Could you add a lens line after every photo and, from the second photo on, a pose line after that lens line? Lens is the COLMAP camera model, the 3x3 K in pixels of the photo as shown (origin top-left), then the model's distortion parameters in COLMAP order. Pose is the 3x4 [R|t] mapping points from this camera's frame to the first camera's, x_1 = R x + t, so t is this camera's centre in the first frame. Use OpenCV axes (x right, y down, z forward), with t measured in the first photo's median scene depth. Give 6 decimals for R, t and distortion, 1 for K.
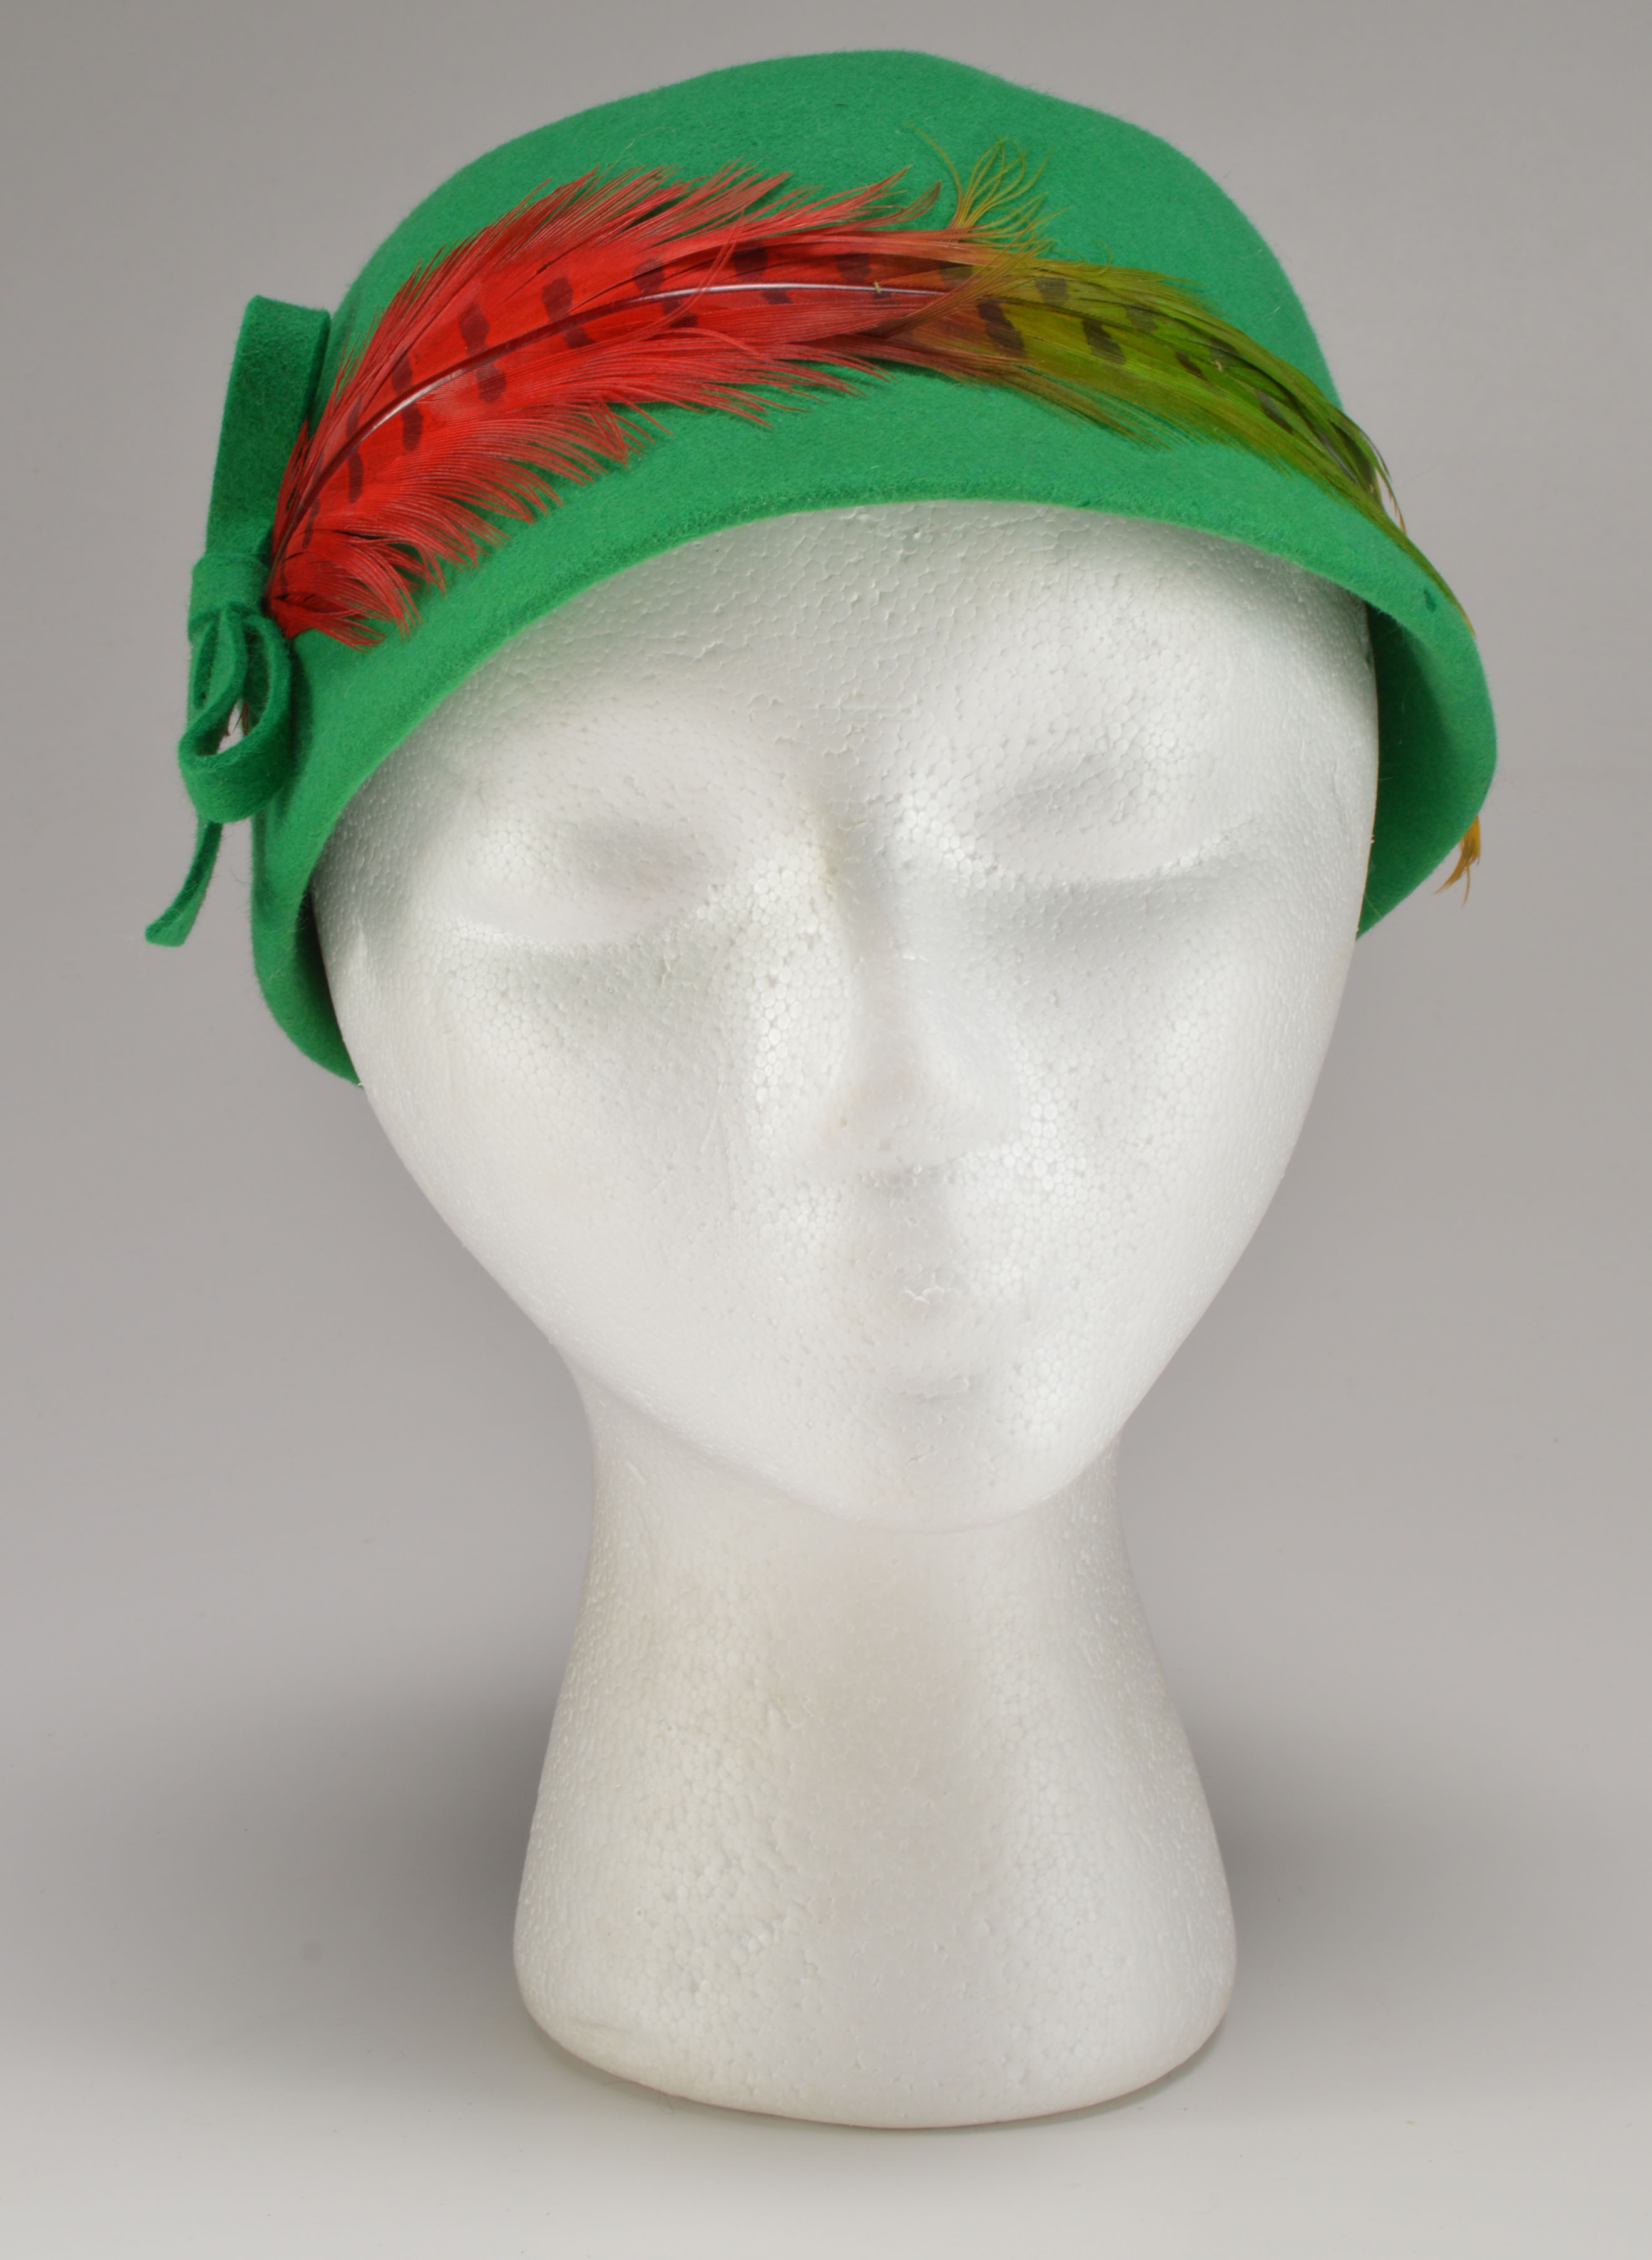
lens RADIAL K [[5604.7, 0, 825.0], [0, 5604.7, 1129.3], [0, 0, 1]] dist [0.010278, 0.000000]
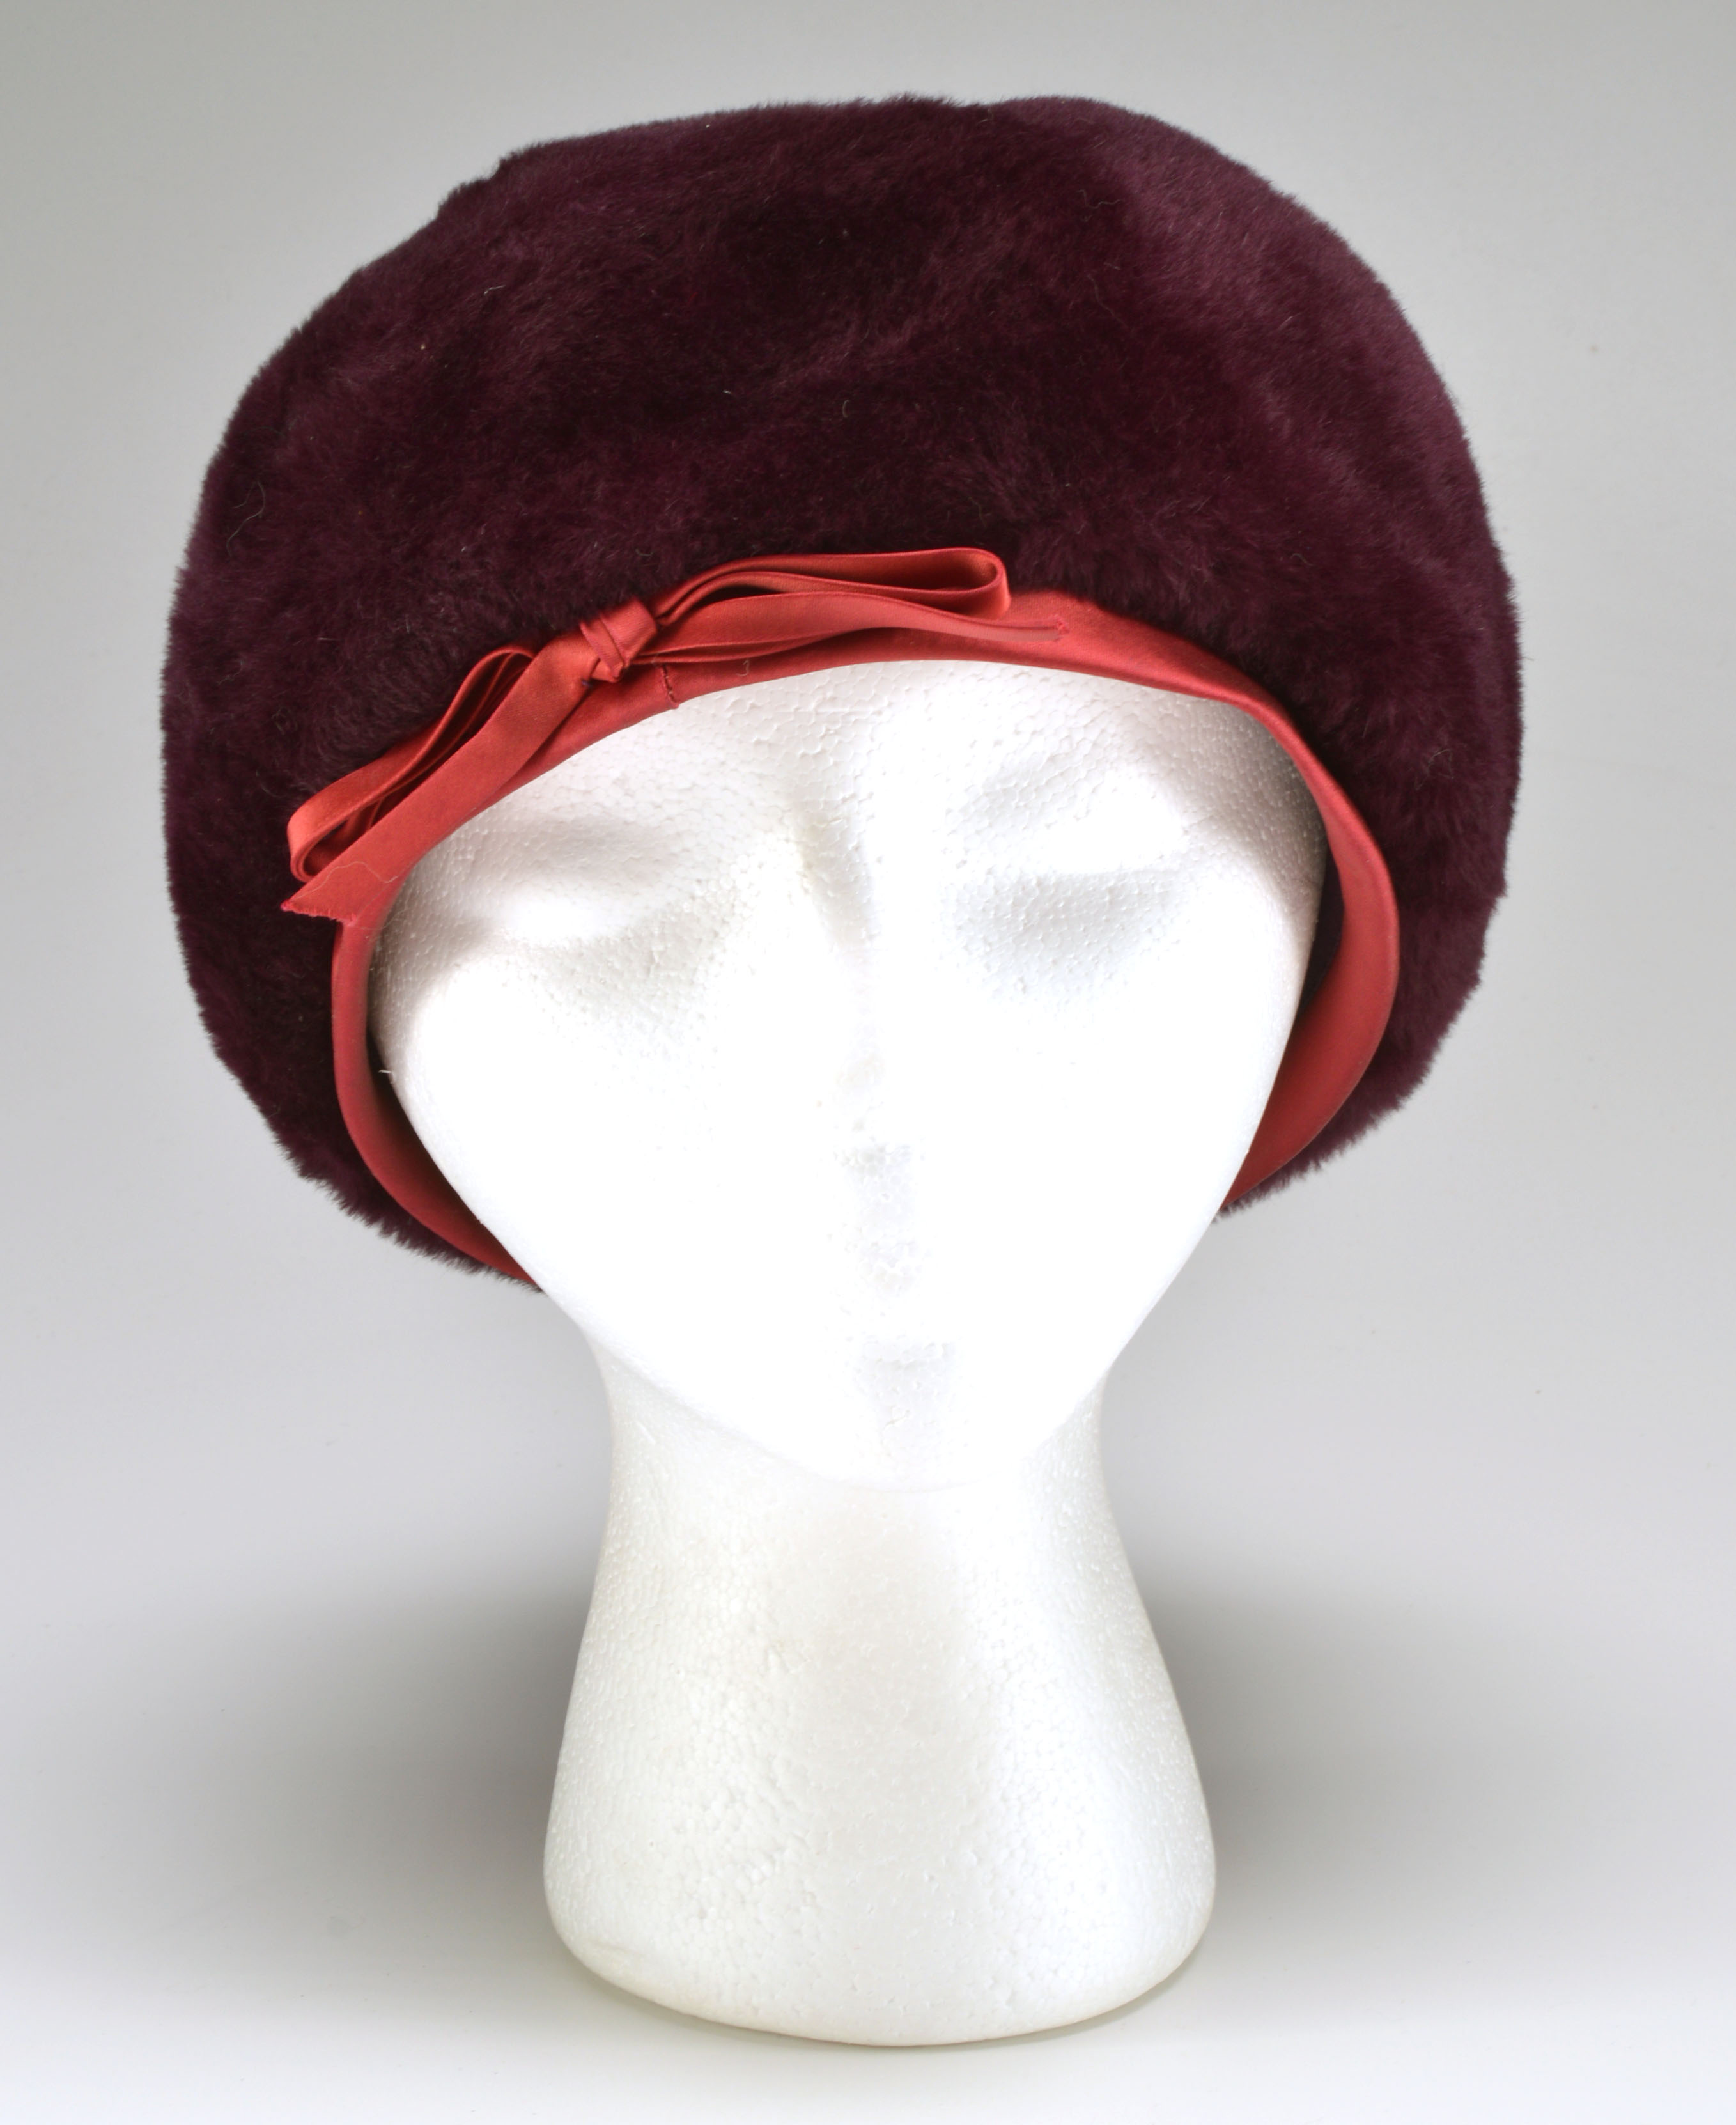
lens RADIAL K [[4676.8, 0, 860.4], [0, 4676.8, 1068.2], [0, 0, 1]] dist [-0.019699, 0.000000]
pose [[0.999809, -0.006223, -0.018512, 0.026477], [0.006041, 0.999933, -0.009872, 0.000785], [0.018572, 0.009758, 0.999780, 0.117431]]
